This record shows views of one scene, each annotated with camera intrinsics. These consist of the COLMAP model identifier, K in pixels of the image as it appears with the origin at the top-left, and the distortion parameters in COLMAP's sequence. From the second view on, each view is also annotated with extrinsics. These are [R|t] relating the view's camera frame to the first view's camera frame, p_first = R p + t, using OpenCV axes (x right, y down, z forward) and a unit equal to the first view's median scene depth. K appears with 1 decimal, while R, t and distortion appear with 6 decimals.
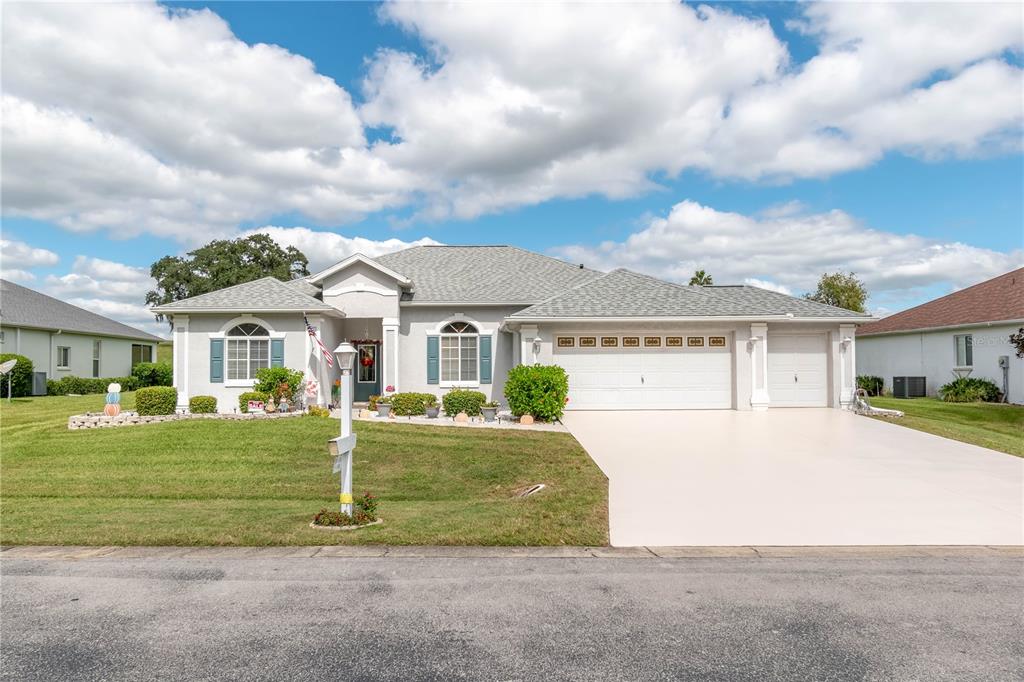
lens RADIAL K [[619.4, 0, 458.3], [0, 619.4, 344.6], [0, 0, 1]] dist [-0.000378, 0.000128]
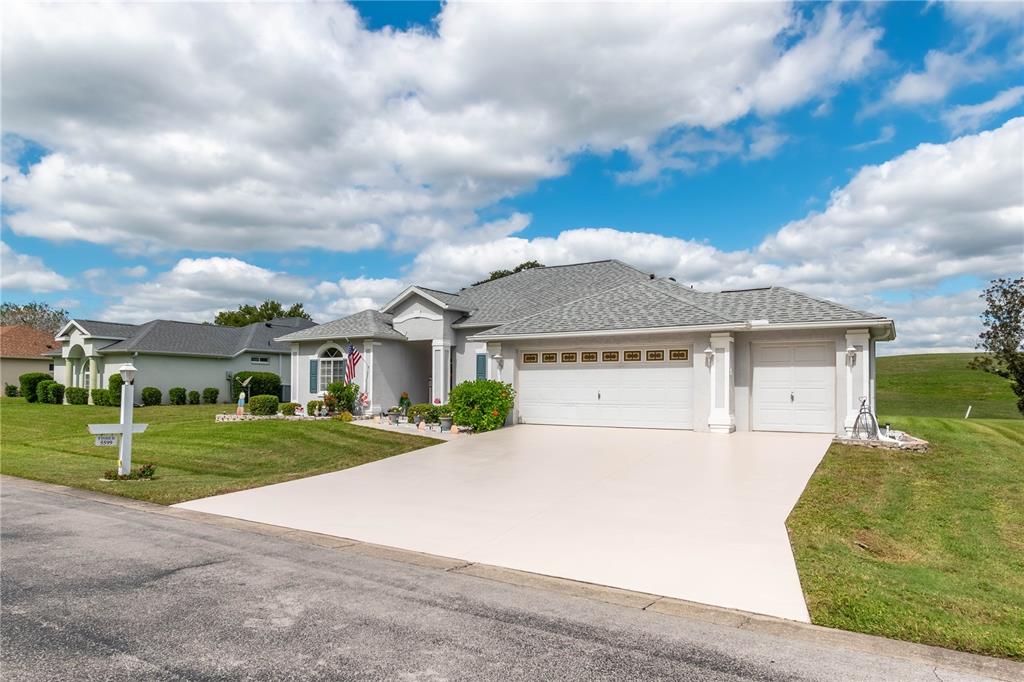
lens RADIAL K [[619.4, 0, 458.3], [0, 619.4, 344.6], [0, 0, 1]] dist [-0.000378, 0.000128]
pose [[0.837695, -0.029687, -0.545331, 0.600594], [0.015905, 0.999424, -0.029975, 0.001997], [0.545906, 0.016436, 0.837685, 0.057134]]
